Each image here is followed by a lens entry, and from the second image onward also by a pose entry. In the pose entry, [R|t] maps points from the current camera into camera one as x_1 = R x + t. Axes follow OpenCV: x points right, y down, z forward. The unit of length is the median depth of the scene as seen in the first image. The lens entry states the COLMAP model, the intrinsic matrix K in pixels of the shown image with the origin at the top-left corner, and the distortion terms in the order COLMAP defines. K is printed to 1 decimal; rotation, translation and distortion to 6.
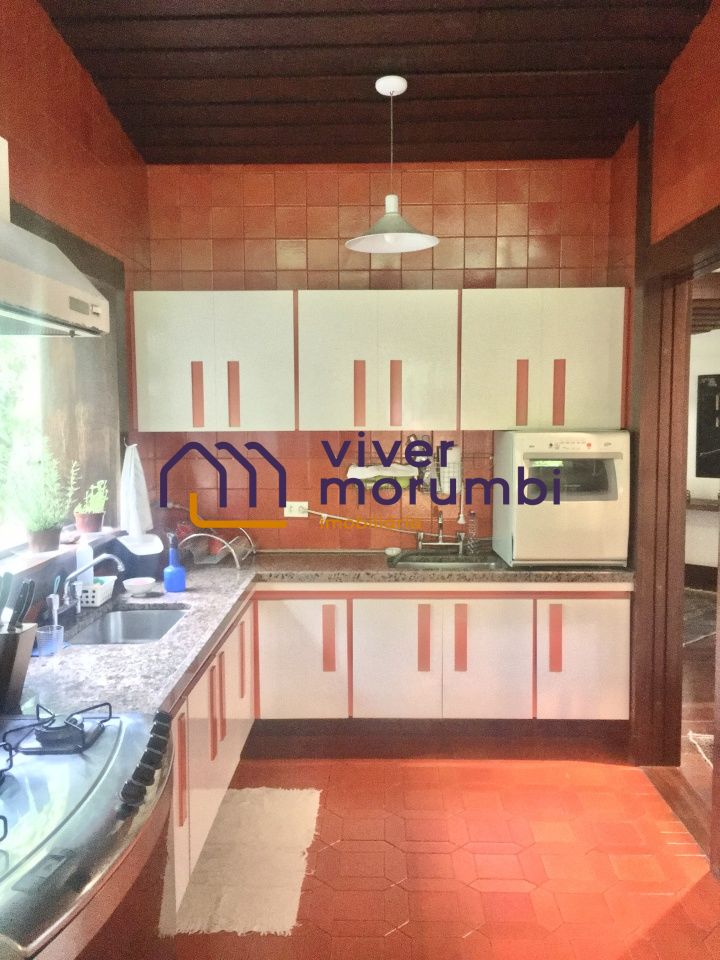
lens RADIAL K [[813.2, 0, 356.4], [0, 813.2, 482.7], [0, 0, 1]] dist [0.042399, -0.051100]
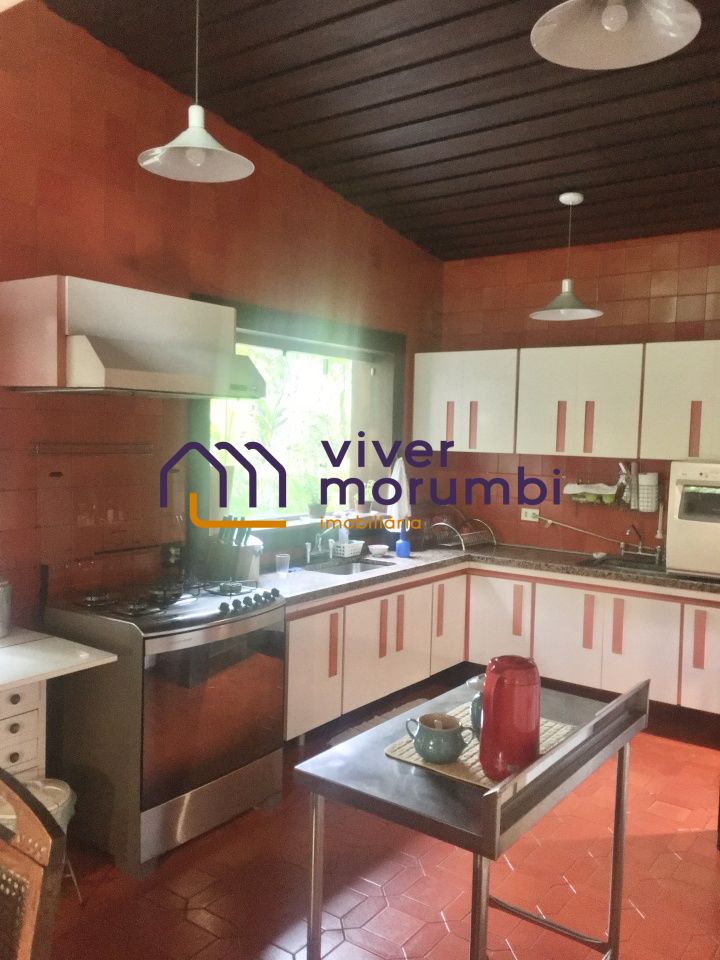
lens RADIAL K [[813.2, 0, 362.4], [0, 813.2, 479.2], [0, 0, 1]] dist [0.042399, -0.051100]
pose [[0.823315, 0.059005, -0.564510, 0.495594], [-0.075923, 0.997092, -0.006510, 0.006334], [0.562484, 0.048219, 0.825401, -0.246282]]
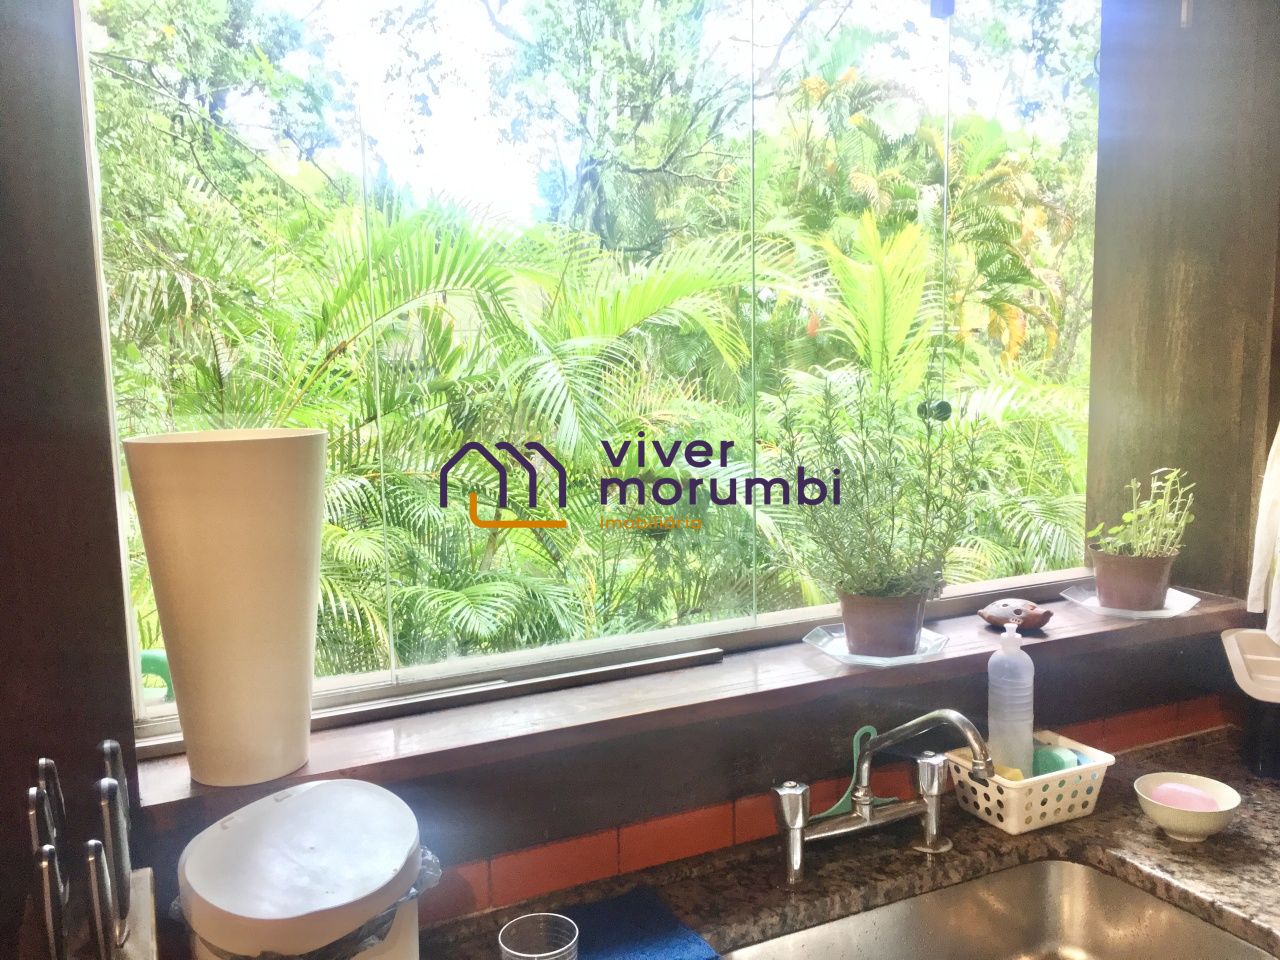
lens RADIAL K [[1084.2, 0, 639.2], [0, 1084.2, 482.7], [0, 0, 1]] dist [0.042399, -0.051100]
pose [[0.443955, 0.105072, -0.889868, 0.008292], [-0.050843, 0.994455, 0.092056, -0.026081], [0.894606, 0.004375, 0.446835, 0.544015]]
